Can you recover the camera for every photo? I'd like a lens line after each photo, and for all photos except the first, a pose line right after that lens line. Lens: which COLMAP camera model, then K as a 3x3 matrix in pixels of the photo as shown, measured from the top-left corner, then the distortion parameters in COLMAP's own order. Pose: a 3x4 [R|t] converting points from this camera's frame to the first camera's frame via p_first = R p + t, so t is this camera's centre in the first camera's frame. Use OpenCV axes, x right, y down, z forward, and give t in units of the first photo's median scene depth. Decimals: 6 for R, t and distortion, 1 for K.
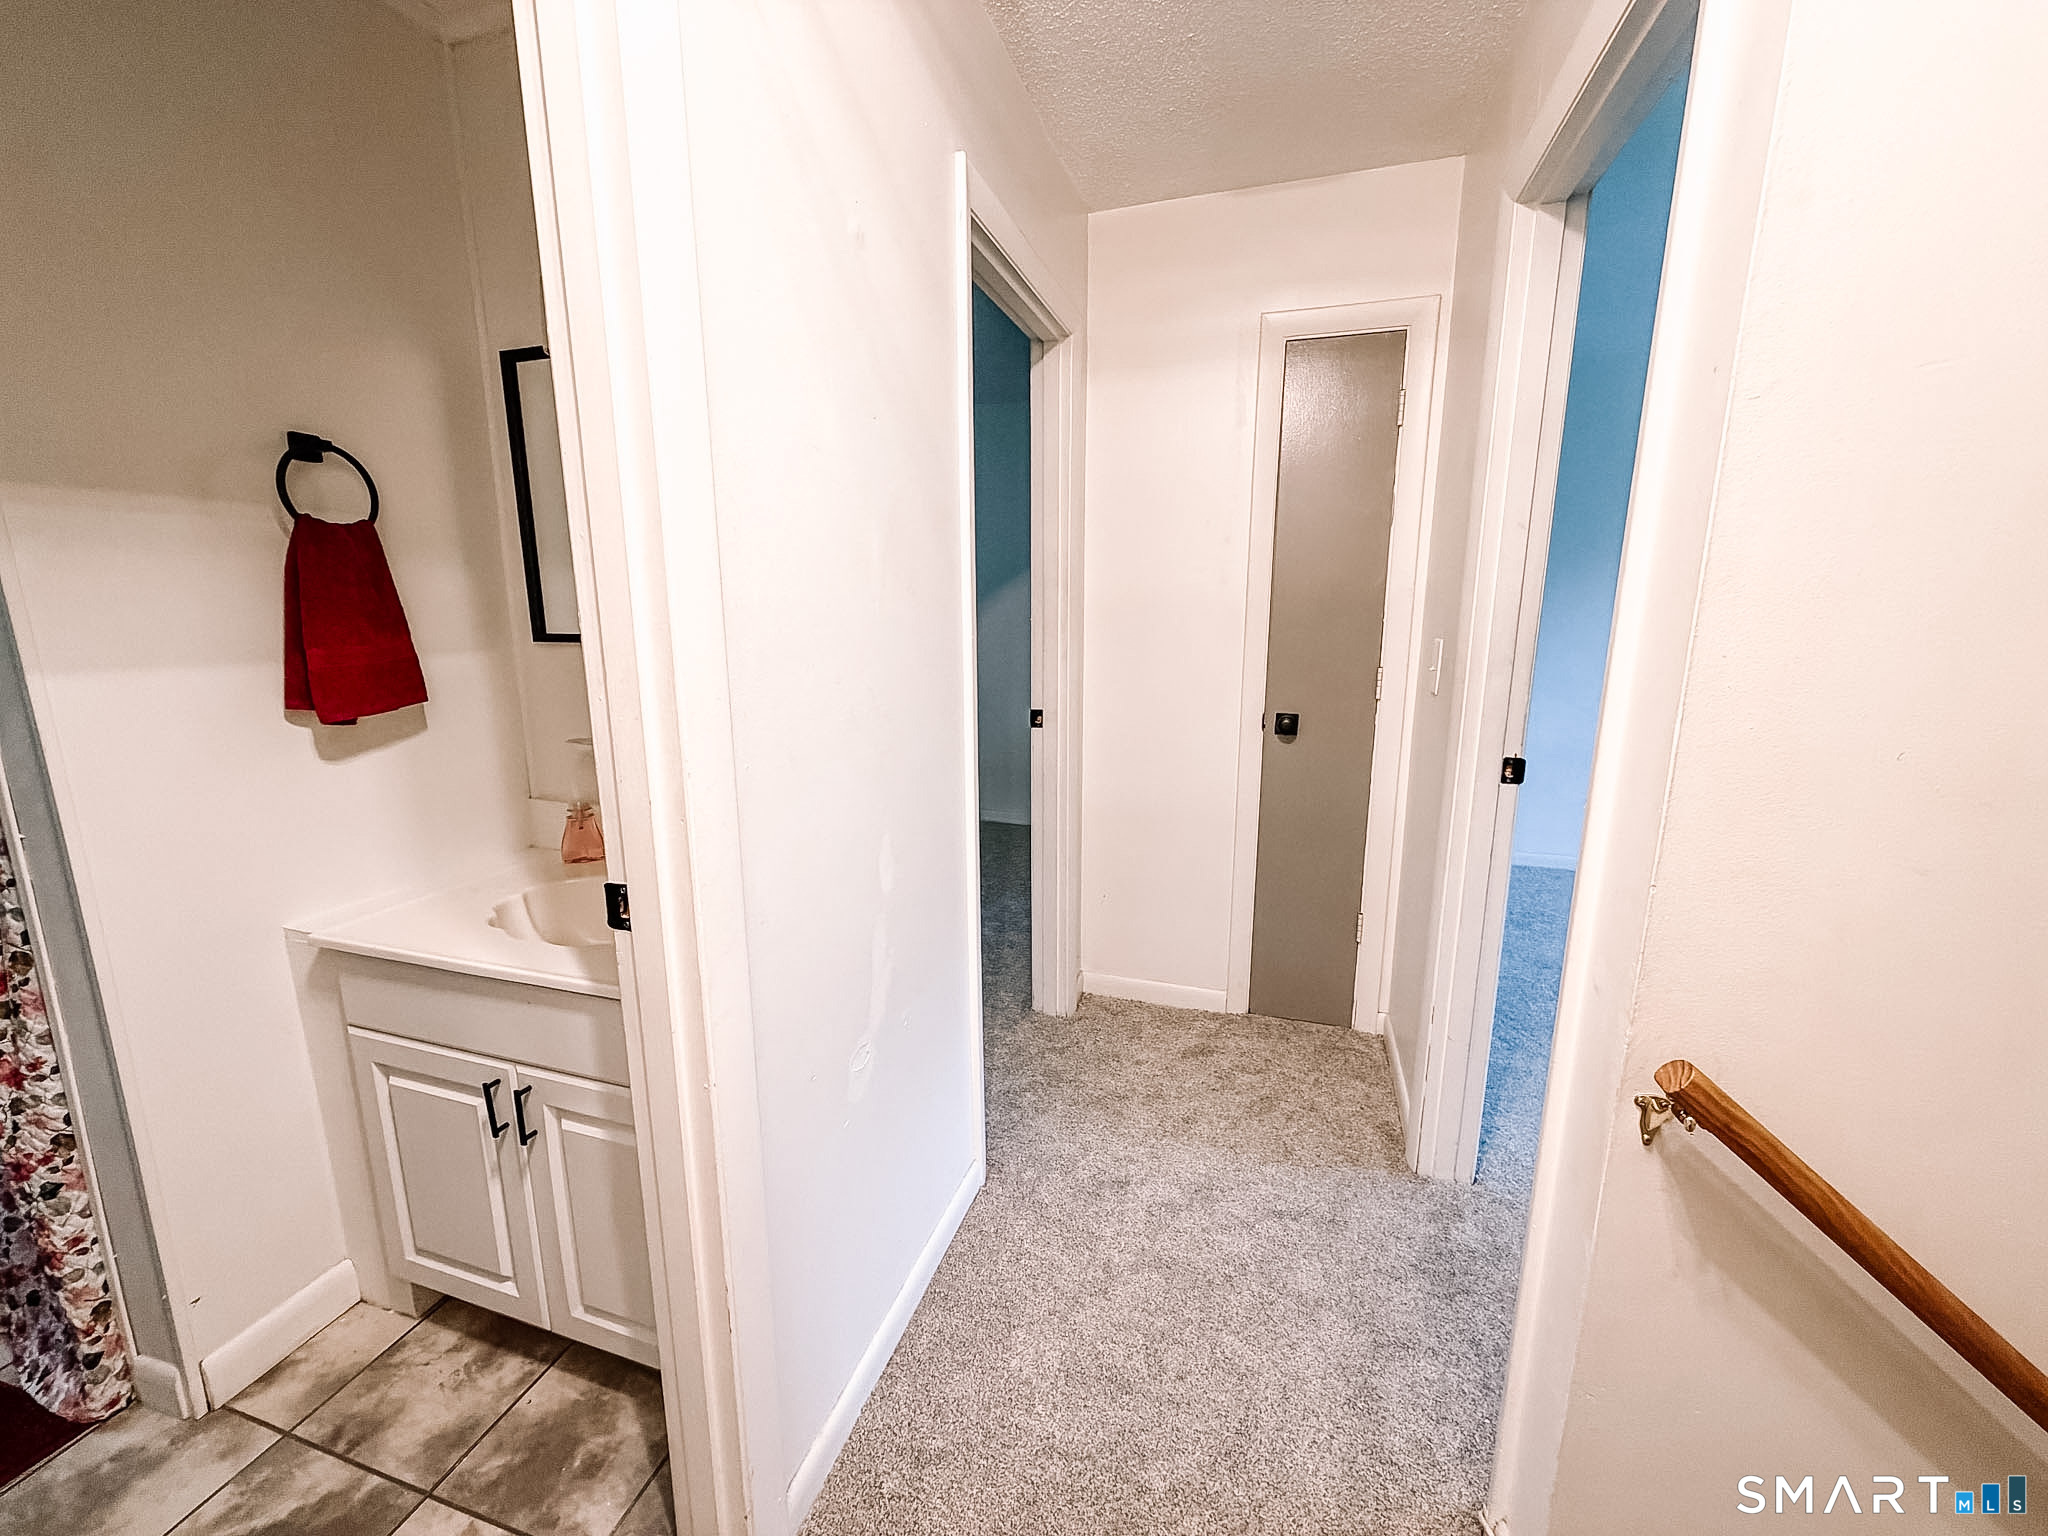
lens RADIAL K [[815.2, 0, 1019.4], [0, 815.2, 767.5], [0, 0, 1]] dist [-0.000027, 0.000005]
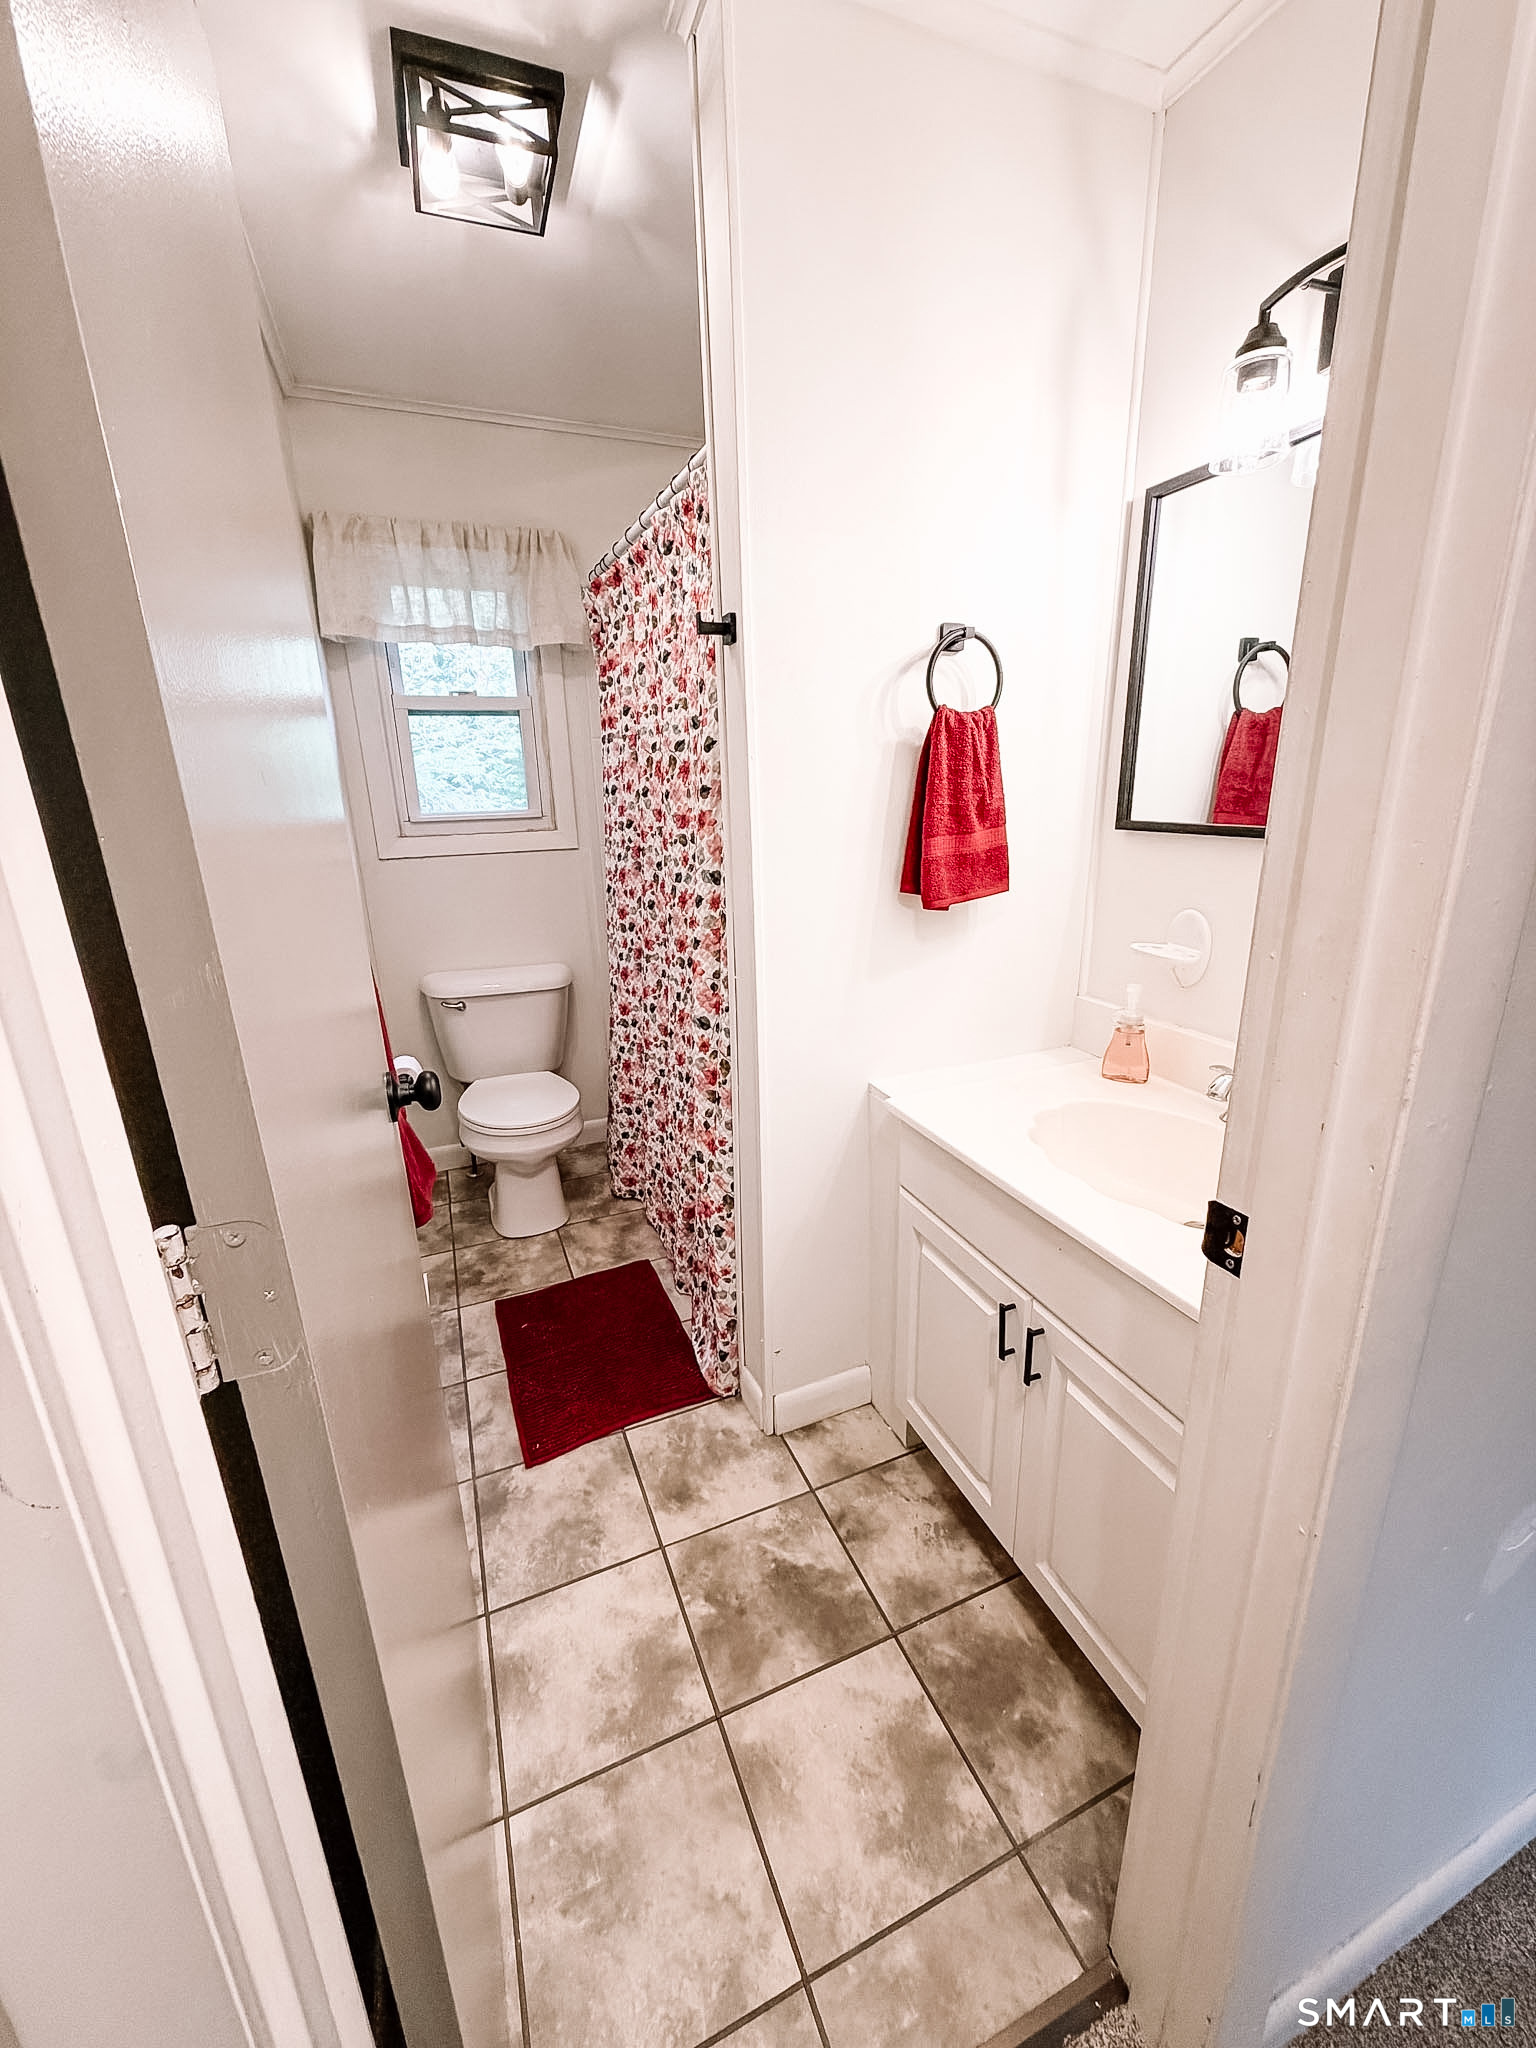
lens RADIAL K [[815.2, 0, 770.1], [0, 815.2, 1017.5], [0, 0, 1]] dist [-0.000027, 0.000005]
pose [[0.646737, 0.200789, -0.735809, -0.185935], [-0.124477, 0.979578, 0.157901, -0.061095], [0.752487, -0.010529, 0.658523, 0.158042]]
